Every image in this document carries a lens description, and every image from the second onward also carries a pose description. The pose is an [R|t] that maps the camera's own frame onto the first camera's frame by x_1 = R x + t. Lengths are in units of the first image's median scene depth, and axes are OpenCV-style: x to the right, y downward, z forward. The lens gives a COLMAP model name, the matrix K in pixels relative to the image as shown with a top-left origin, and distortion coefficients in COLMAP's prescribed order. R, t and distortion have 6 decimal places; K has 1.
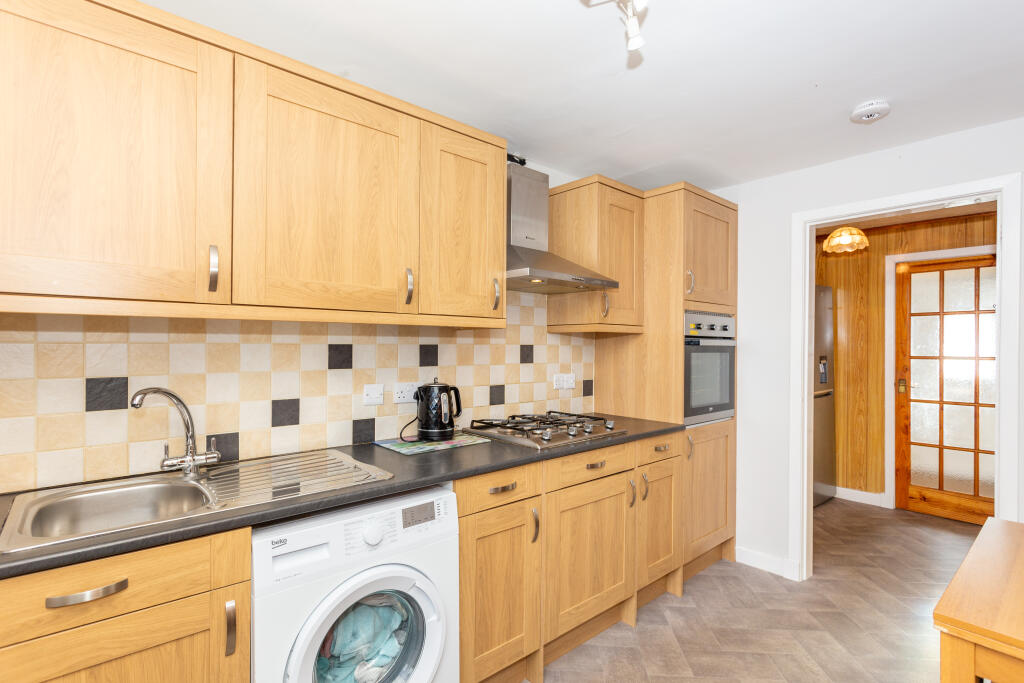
lens RADIAL K [[485.9, 0, 507.3], [0, 485.9, 343.5], [0, 0, 1]] dist [0.002072, -0.000237]
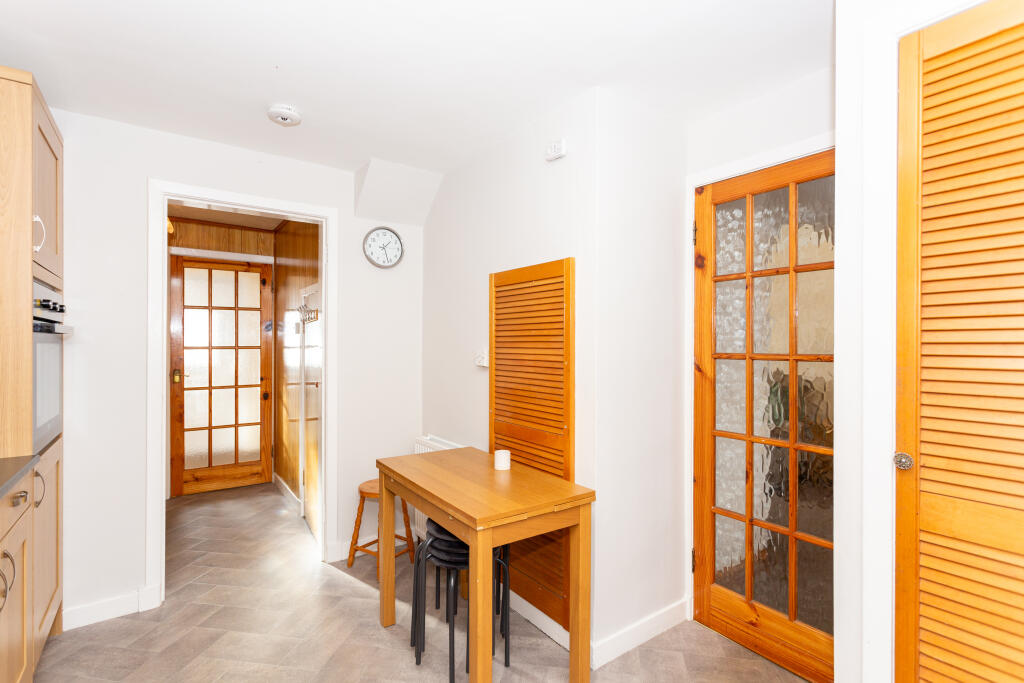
lens RADIAL K [[485.9, 0, 511.8], [0, 485.9, 346.7], [0, 0, 1]] dist [0.002072, -0.000237]
pose [[0.092377, -0.012976, 0.995640, -0.165495], [-0.006899, 0.999883, 0.013671, 0.008056], [-0.995700, -0.008132, 0.092276, 0.243667]]
